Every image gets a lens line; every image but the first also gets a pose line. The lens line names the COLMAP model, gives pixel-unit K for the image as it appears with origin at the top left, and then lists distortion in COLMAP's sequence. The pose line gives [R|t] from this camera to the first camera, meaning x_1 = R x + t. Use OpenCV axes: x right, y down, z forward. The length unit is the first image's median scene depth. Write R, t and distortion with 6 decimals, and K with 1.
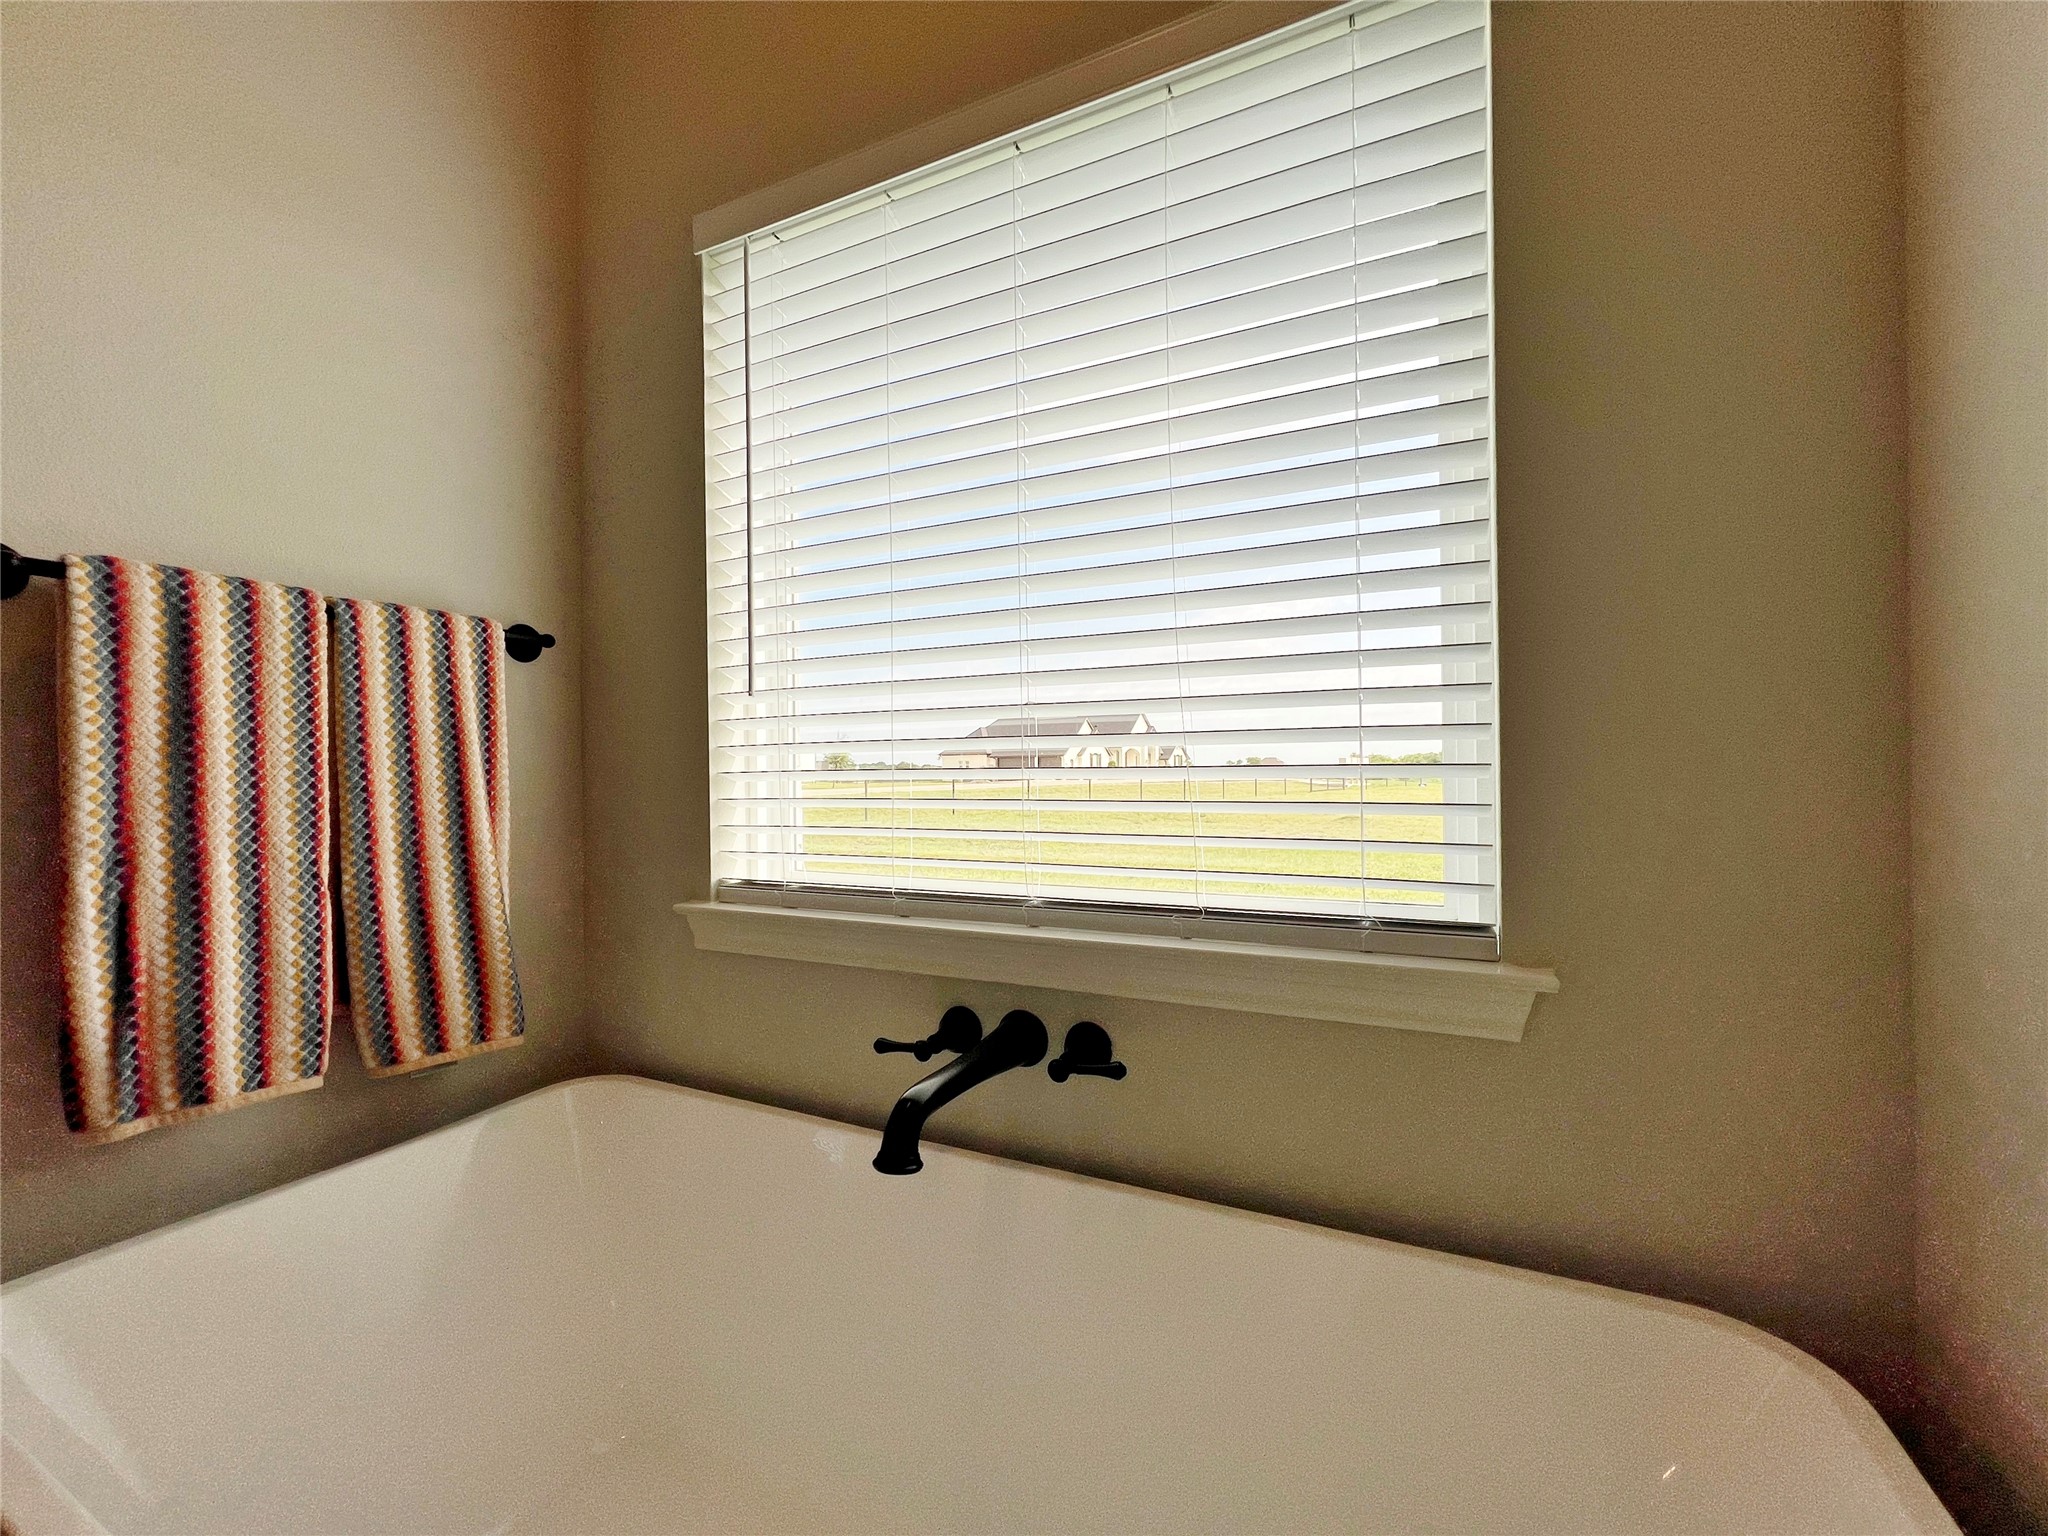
lens RADIAL K [[821.1, 0, 1024.8], [0, 821.1, 772.0], [0, 0, 1]] dist [-0.001401, 0.000172]
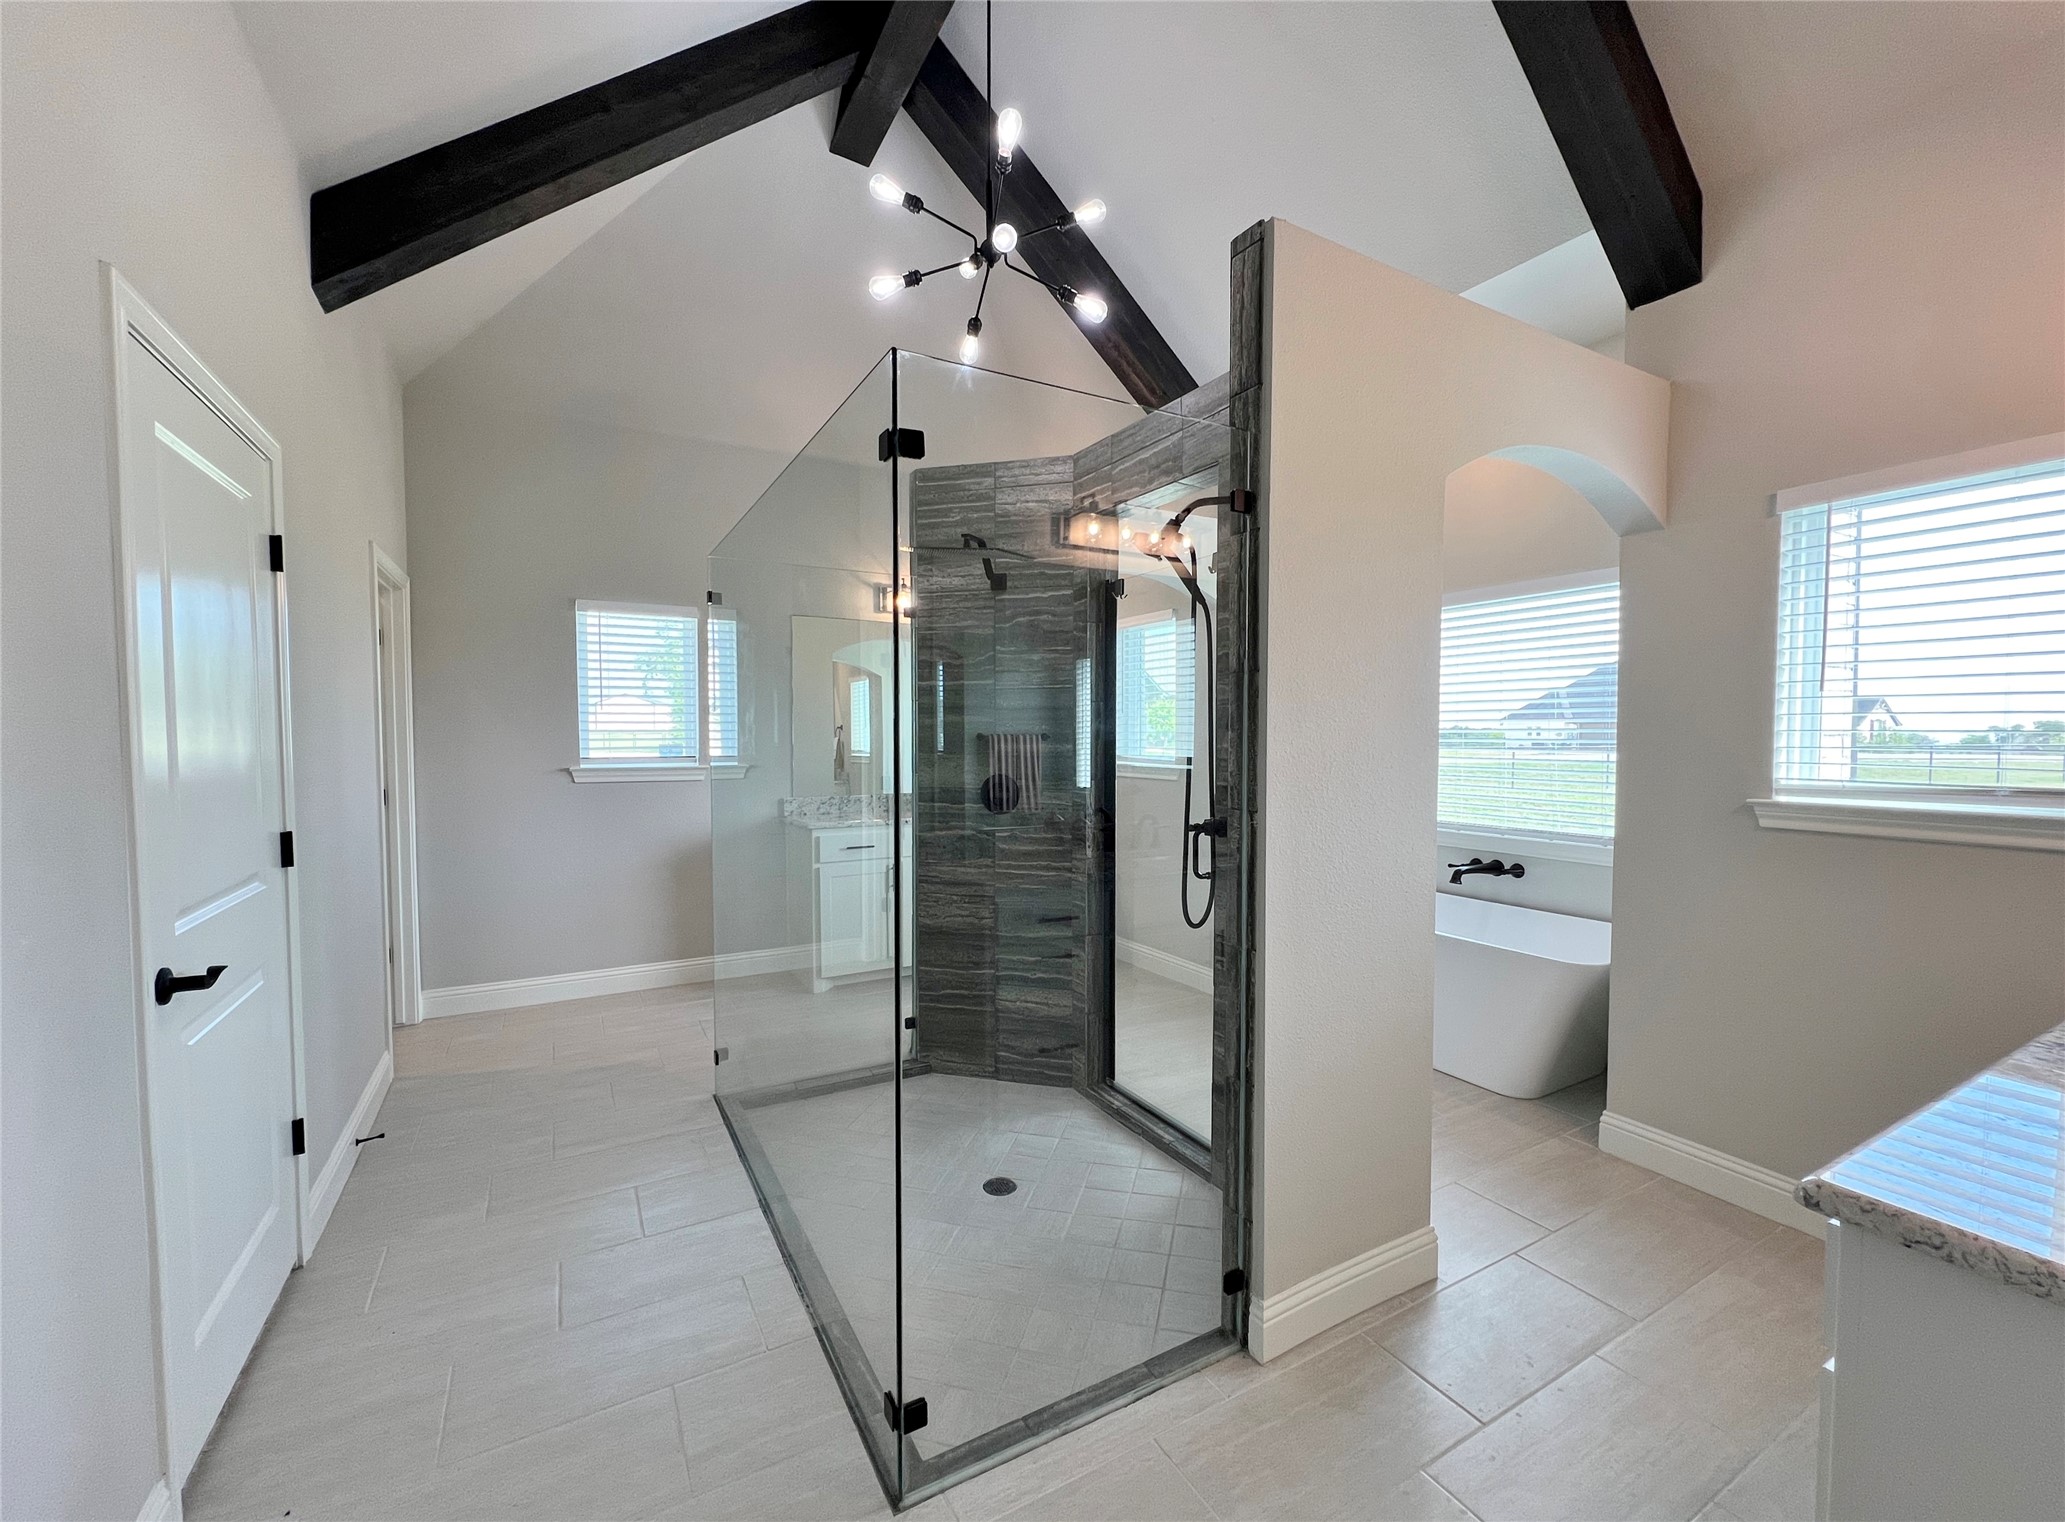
lens RADIAL K [[845.6, 0, 1033.7], [0, 845.6, 766.6], [0, 0, 1]] dist [-0.001035, -0.000124]
pose [[0.817306, 0.033641, -0.575221, 0.422457], [-0.011491, 0.999047, 0.042100, -0.212215], [0.576089, -0.027799, 0.816914, -2.882449]]
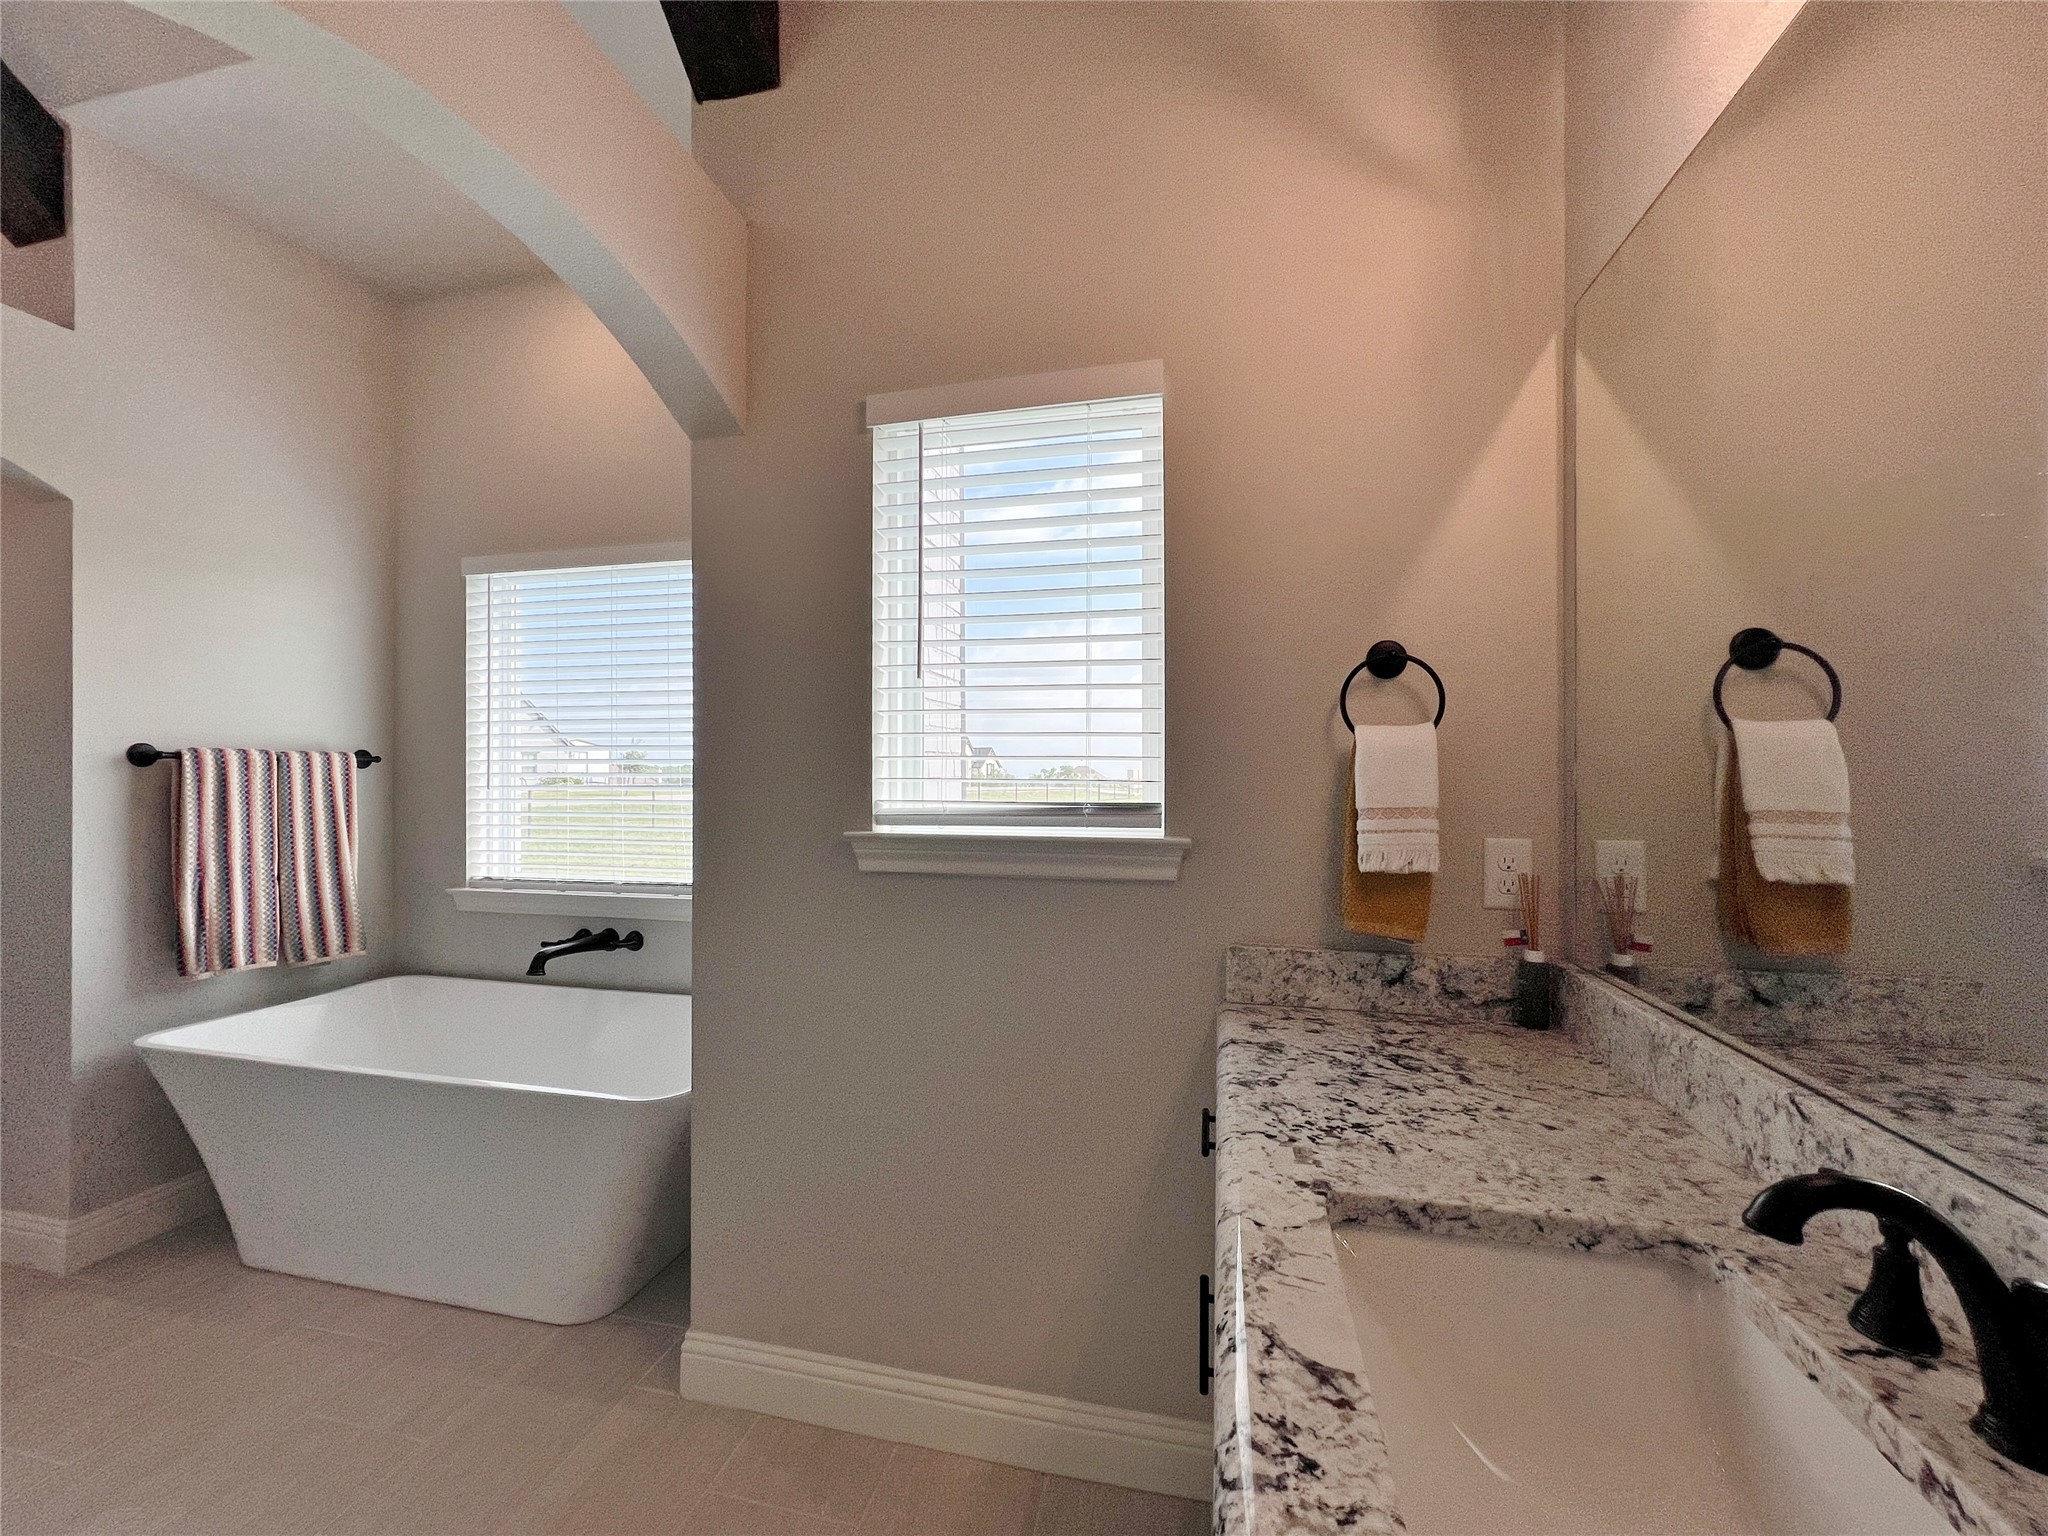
lens RADIAL K [[821.1, 0, 1024.8], [0, 821.1, 772.0], [0, 0, 1]] dist [-0.001401, 0.000172]
pose [[0.977379, 0.012898, 0.211100, 0.668844], [-0.011314, 0.999898, -0.008713, -0.158609], [-0.211191, 0.006127, 0.977426, -1.596817]]
